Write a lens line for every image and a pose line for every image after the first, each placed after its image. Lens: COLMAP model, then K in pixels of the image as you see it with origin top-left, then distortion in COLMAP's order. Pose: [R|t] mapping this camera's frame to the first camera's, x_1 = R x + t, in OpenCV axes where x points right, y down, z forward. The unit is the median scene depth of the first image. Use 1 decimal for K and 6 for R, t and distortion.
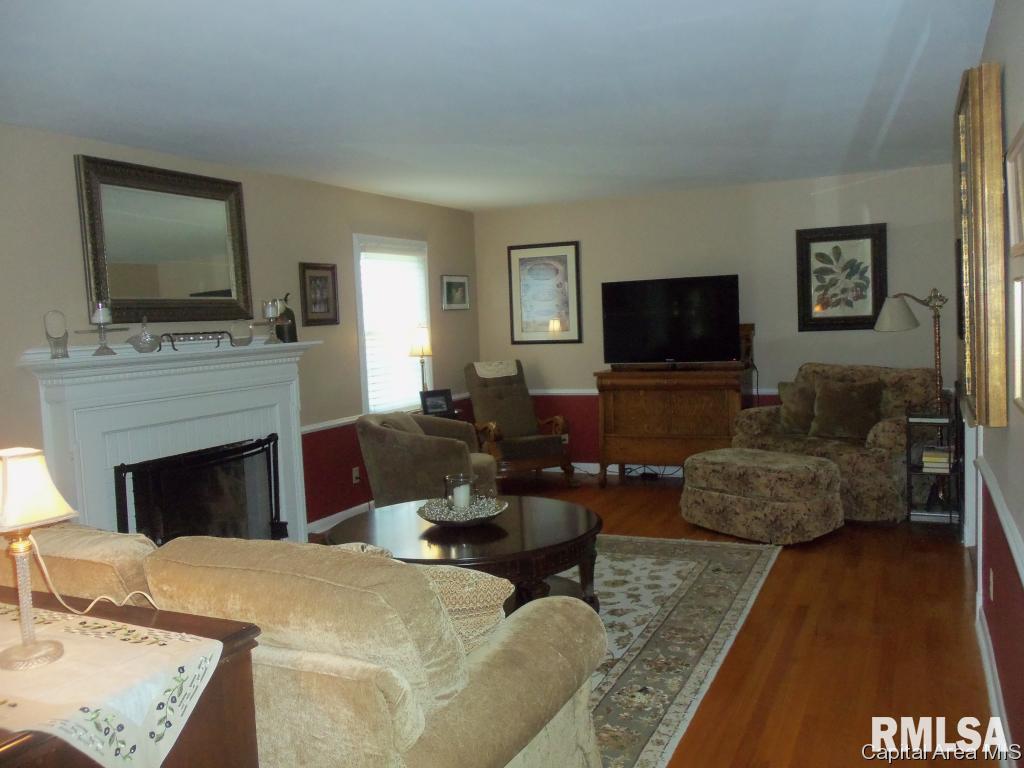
lens RADIAL K [[873.1, 0, 512.4], [0, 873.1, 381.6], [0, 0, 1]] dist [-0.045878, 0.004872]
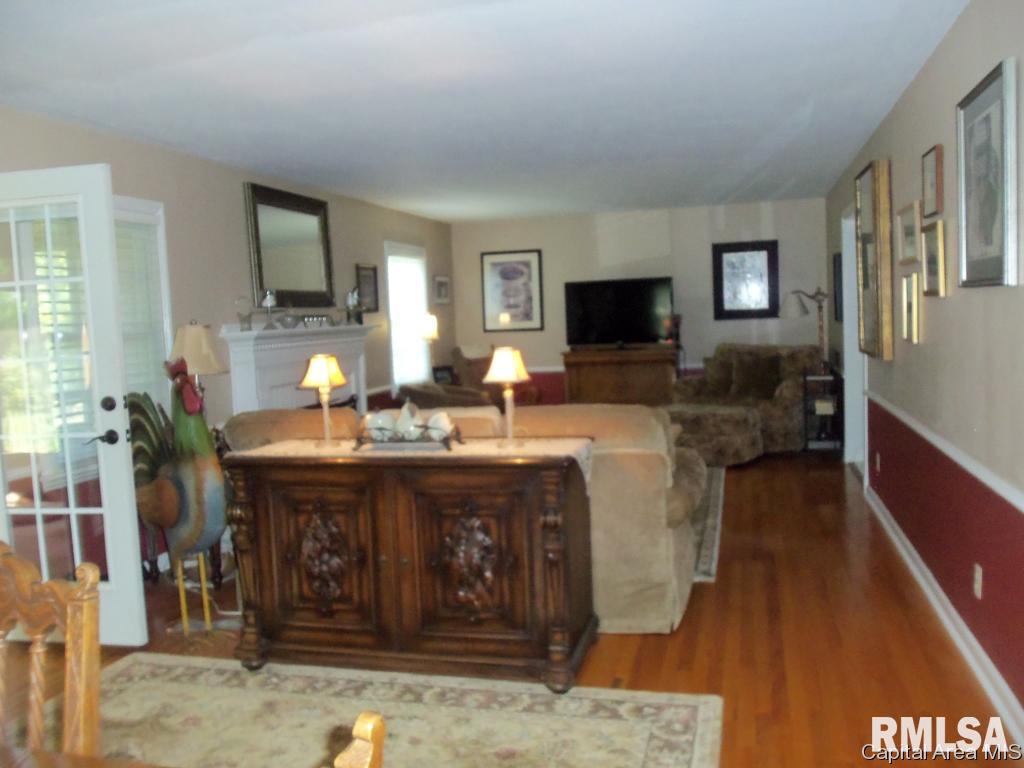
lens RADIAL K [[873.1, 0, 511.8], [0, 873.1, 383.6], [0, 0, 1]] dist [-0.045878, 0.004872]
pose [[0.984111, -0.011873, 0.177160, -0.245038], [0.012408, 0.999921, -0.001911, 0.043918], [-0.177123, 0.004079, 0.984180, -0.294199]]
